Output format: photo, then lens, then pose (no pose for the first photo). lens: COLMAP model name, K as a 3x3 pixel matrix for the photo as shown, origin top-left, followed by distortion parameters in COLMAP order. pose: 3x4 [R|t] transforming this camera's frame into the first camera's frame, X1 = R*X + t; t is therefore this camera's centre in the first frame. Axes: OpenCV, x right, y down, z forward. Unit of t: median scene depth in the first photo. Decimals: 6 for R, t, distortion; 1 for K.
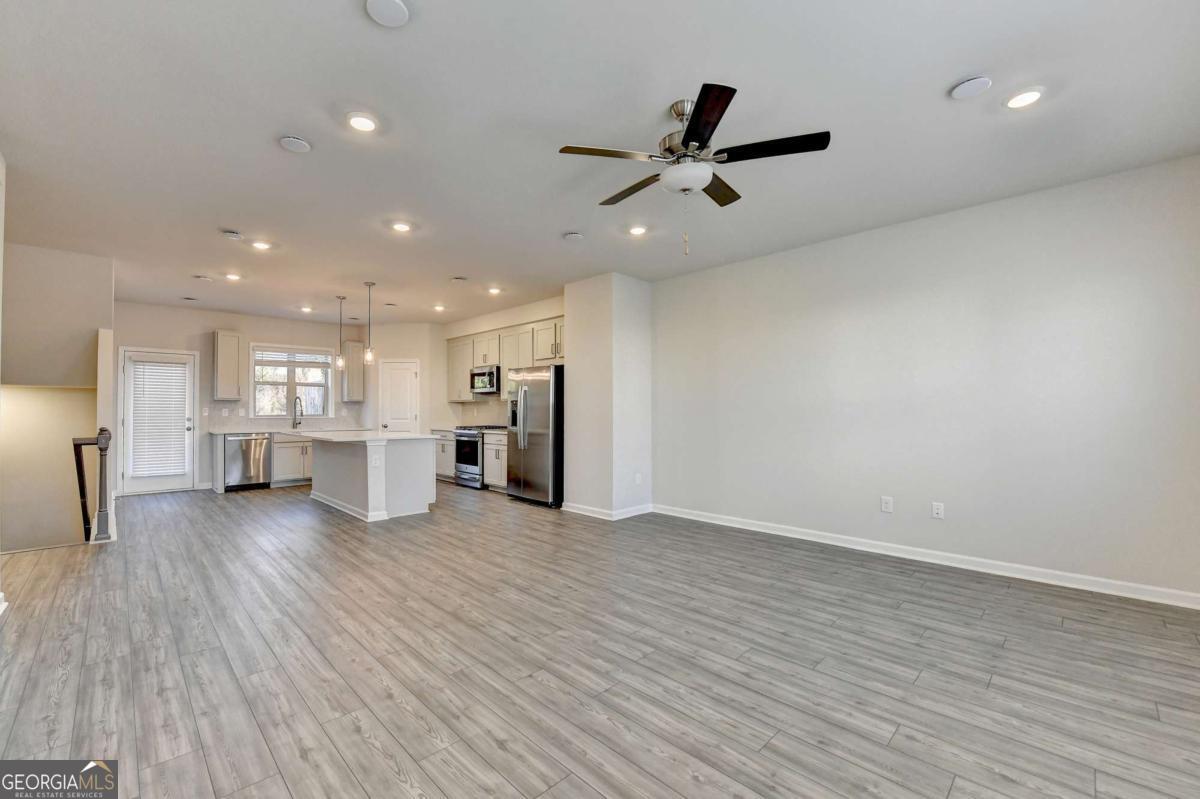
lens RADIAL K [[482.6, 0, 565.1], [0, 482.6, 404.3], [0, 0, 1]] dist [-0.015596, -0.001816]
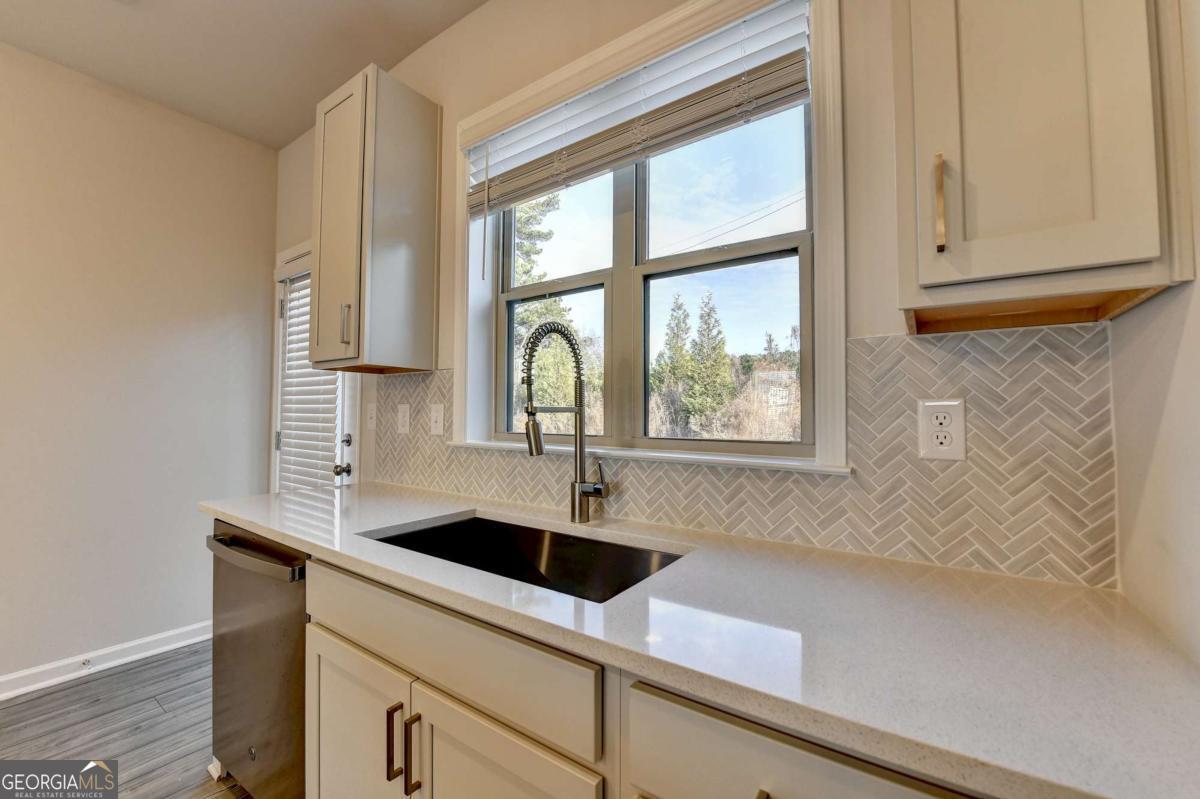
lens RADIAL K [[482.6, 0, 594.4], [0, 482.6, 403.6], [0, 0, 1]] dist [-0.015596, -0.001816]
pose [[0.201218, -0.018647, -0.979369, -0.497182], [0.006082, 0.999823, -0.017787, 0.016421], [0.979528, -0.002378, 0.201296, 1.218428]]
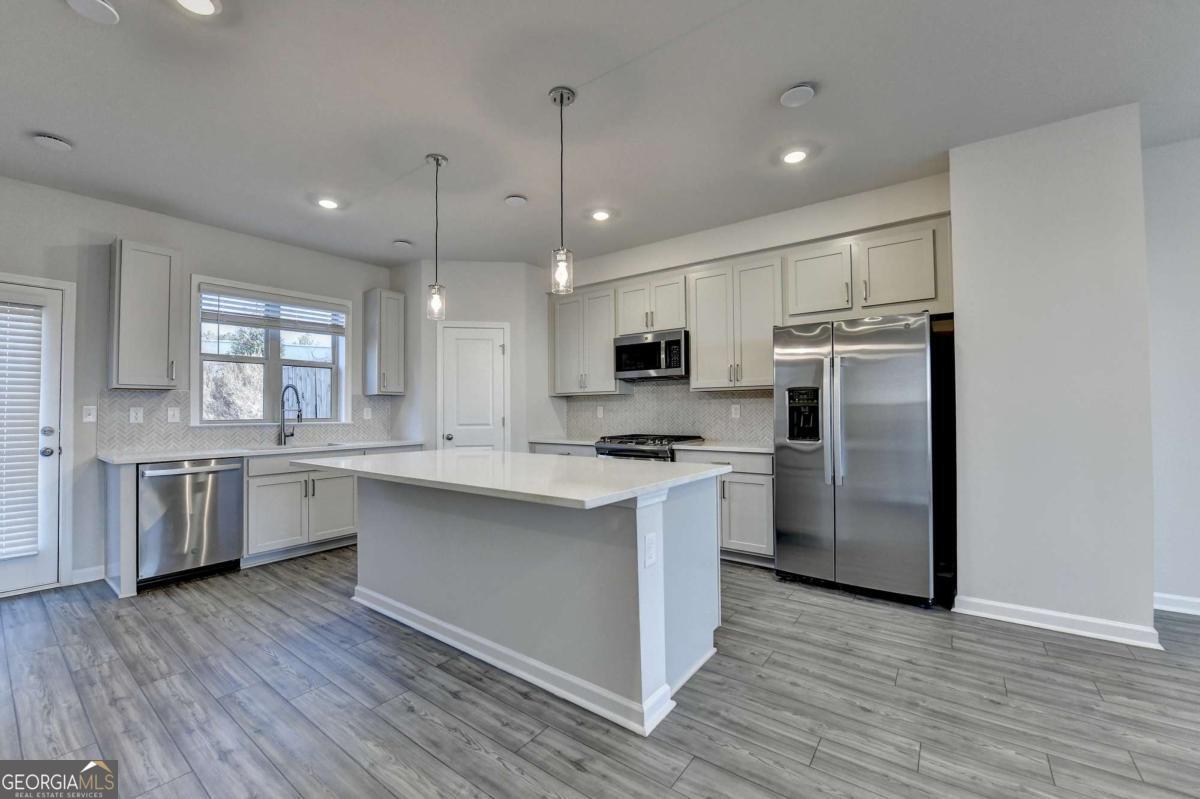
lens RADIAL K [[482.6, 0, 587.4], [0, 482.6, 398.4], [0, 0, 1]] dist [-0.015596, -0.001816]
pose [[0.985884, -0.000835, 0.167425, -0.400987], [0.003109, 0.999907, -0.013316, 0.009325], [-0.167398, 0.013648, 0.985795, 0.529704]]
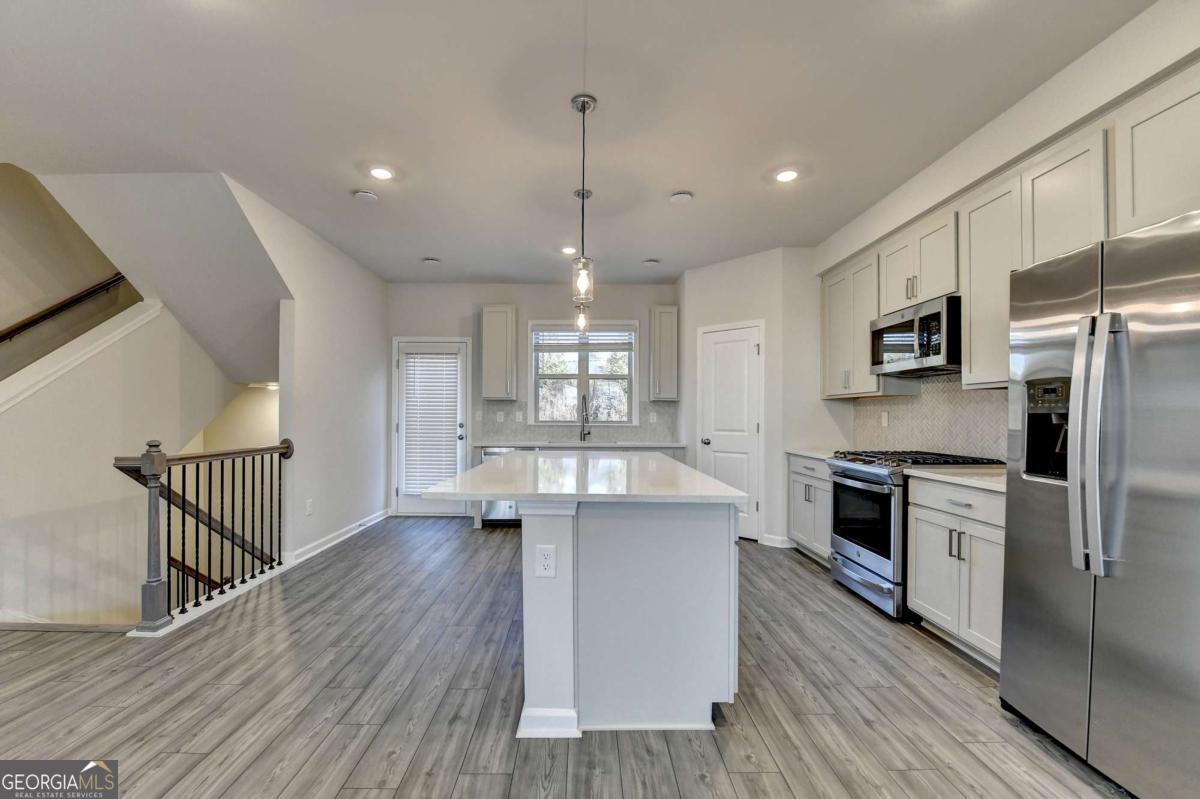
lens RADIAL K [[482.6, 0, 588.2], [0, 482.6, 416.8], [0, 0, 1]] dist [-0.015596, -0.001816]
pose [[0.739329, 0.006560, -0.673313, -0.113528], [0.003759, 0.999897, 0.013870, 0.008712], [0.673334, -0.012785, 0.739228, 0.618210]]
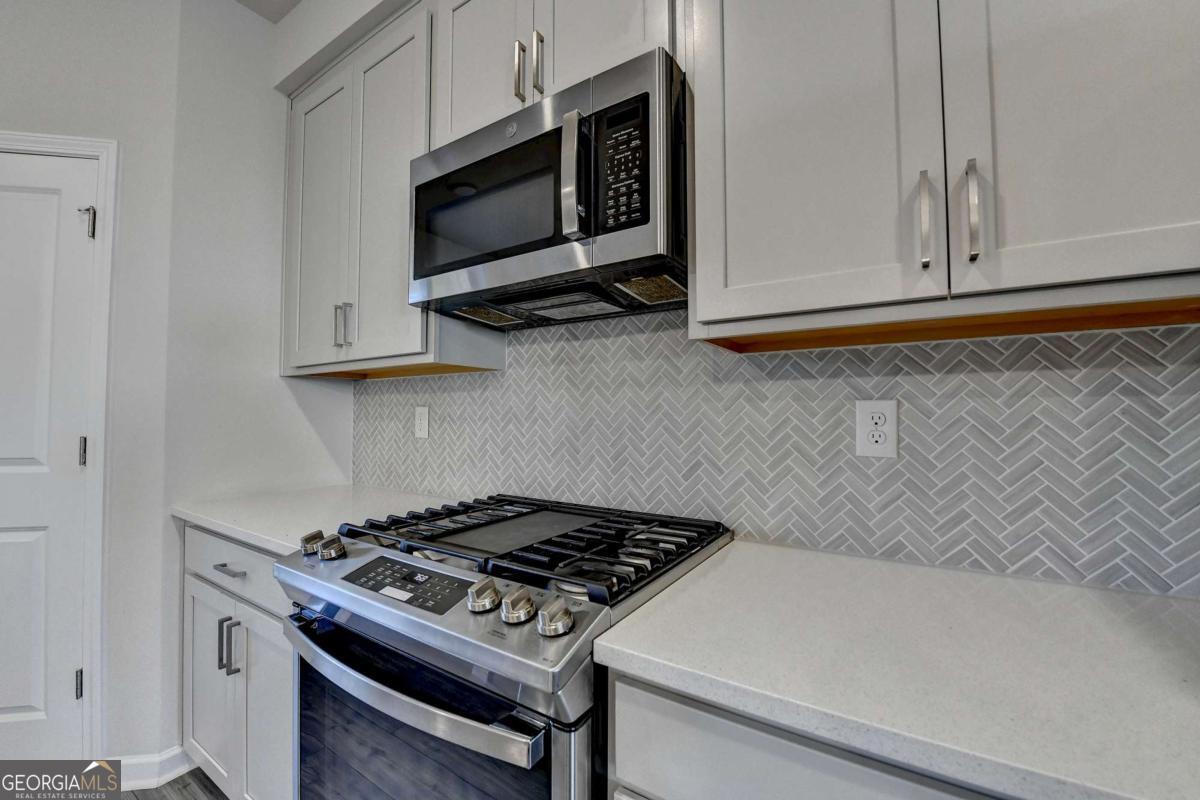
lens RADIAL K [[482.6, 0, 584.9], [0, 482.6, 397.8], [0, 0, 1]] dist [-0.015596, -0.001816]
pose [[0.972244, 0.010486, 0.233736, -0.217665], [-0.006100, 0.999792, -0.019477, 0.012272], [-0.233892, 0.017511, 0.972105, 1.019471]]
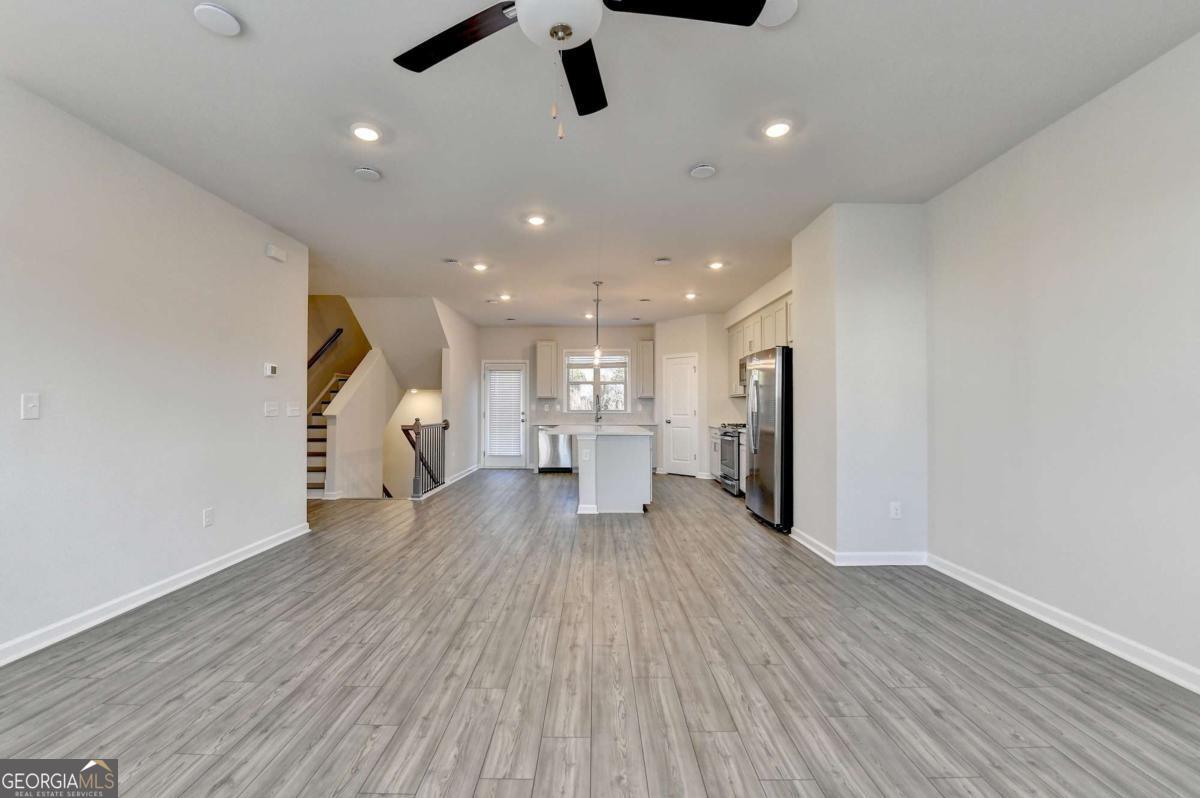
lens RADIAL K [[476.5, 0, 594.6], [0, 476.5, 384.2], [0, 0, 1]] dist [-0.018137, -0.000125]
pose [[0.731332, -0.031633, -0.681288, 0.253730], [0.008490, 0.999269, -0.037284, 0.003811], [0.681969, 0.021483, 0.731066, 0.215212]]
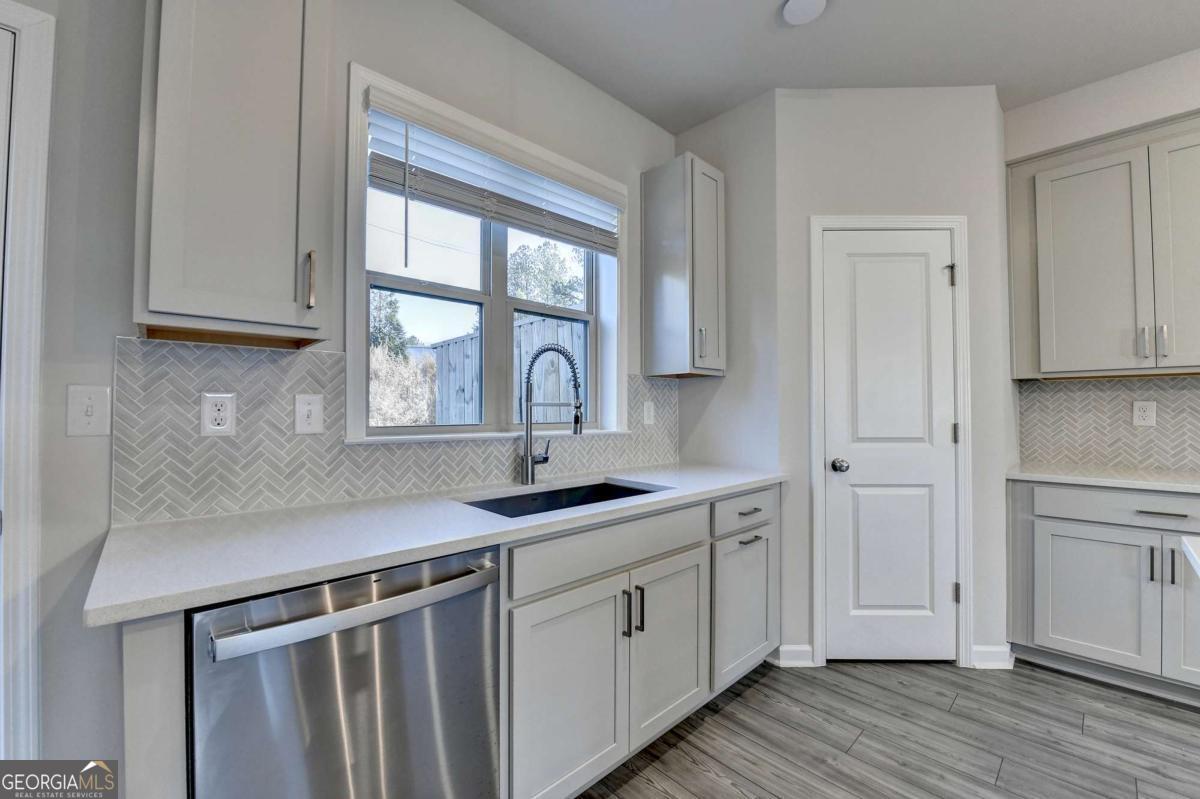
lens RADIAL K [[482.6, 0, 588.6], [0, 482.6, 400.3], [0, 0, 1]] dist [-0.015596, -0.001816]
pose [[0.999976, 0.001899, -0.006666, -0.666693], [-0.001961, 0.999955, -0.009332, 0.015619], [0.006648, 0.009345, 0.999934, 0.959678]]
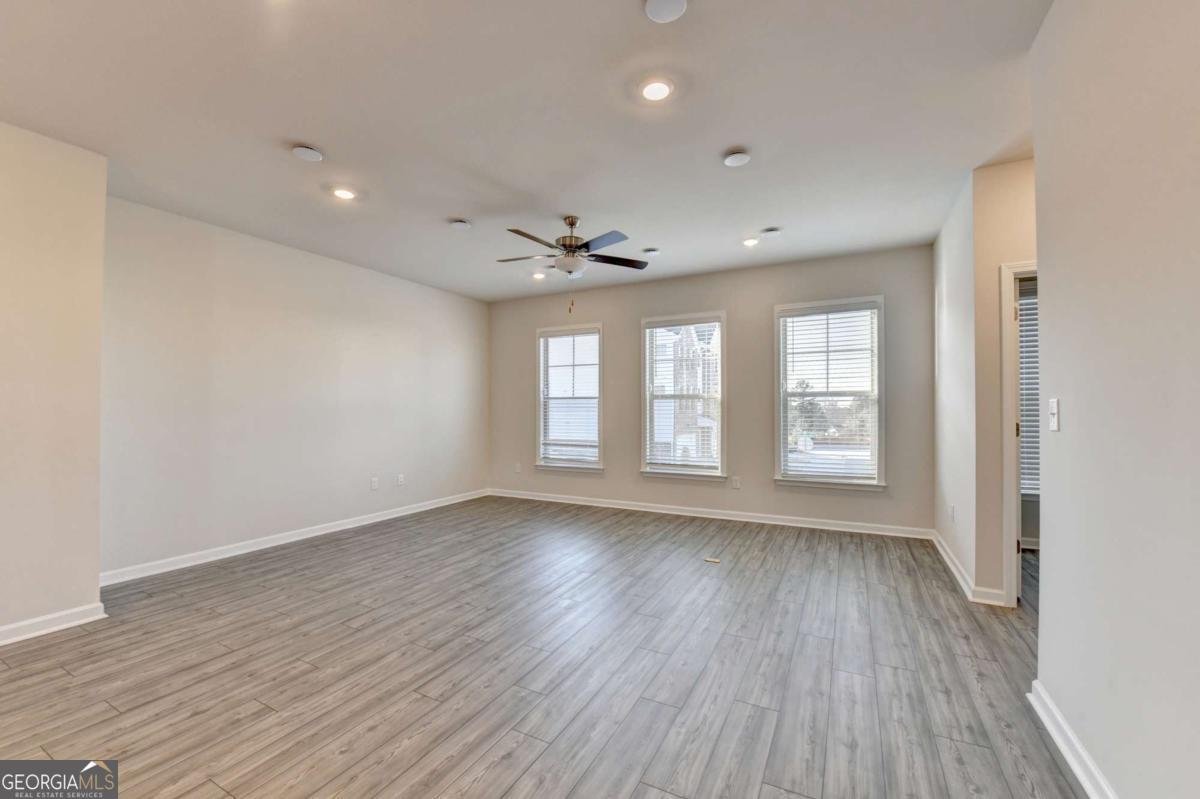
lens RADIAL K [[482.6, 0, 587.4], [0, 482.6, 406.3], [0, 0, 1]] dist [-0.015596, -0.001816]
pose [[-0.319142, 0.009127, 0.947663, -0.464880], [-0.009283, 0.999876, -0.012756, 0.005174], [-0.947662, -0.012868, -0.319017, 0.531215]]
